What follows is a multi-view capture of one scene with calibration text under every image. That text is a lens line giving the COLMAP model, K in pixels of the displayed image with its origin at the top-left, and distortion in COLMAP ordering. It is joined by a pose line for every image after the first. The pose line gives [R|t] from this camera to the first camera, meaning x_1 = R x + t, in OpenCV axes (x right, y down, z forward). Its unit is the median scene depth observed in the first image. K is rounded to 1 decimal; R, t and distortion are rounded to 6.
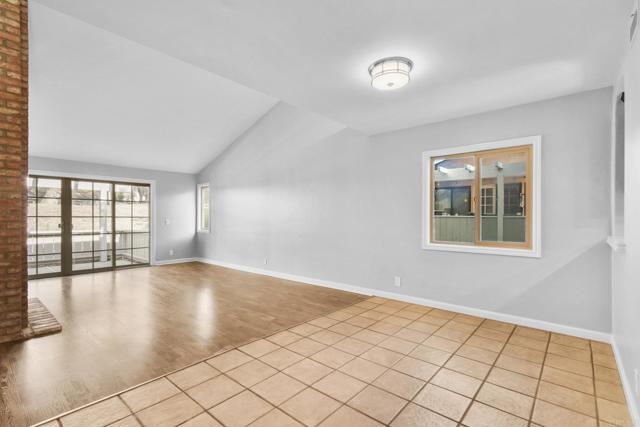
lens RADIAL K [[297.9, 0, 319.0], [0, 297.9, 220.7], [0, 0, 1]] dist [0.000805, 0.000020]
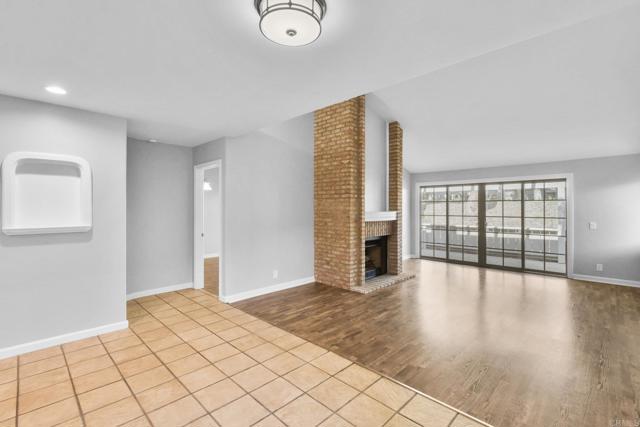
lens RADIAL K [[295.2, 0, 320.5], [0, 295.2, 206.6], [0, 0, 1]] dist [0.001500, 0.000067]
pose [[-0.061283, -0.007505, -0.998092, 0.607178], [-0.012232, 0.999902, -0.006767, -0.064421], [0.998045, 0.011794, -0.061369, 0.788195]]
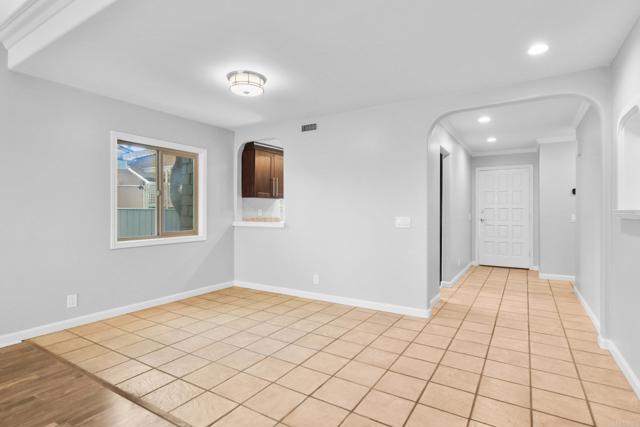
lens RADIAL K [[329.2, 0, 320.0], [0, 329.2, 213.5], [0, 0, 1]] dist [-0.001217, -0.000128]
pose [[-0.155397, -0.012636, 0.987771, -0.740213], [0.011296, 0.999830, 0.014567, -0.011033], [-0.987788, 0.013421, -0.155228, 0.662900]]
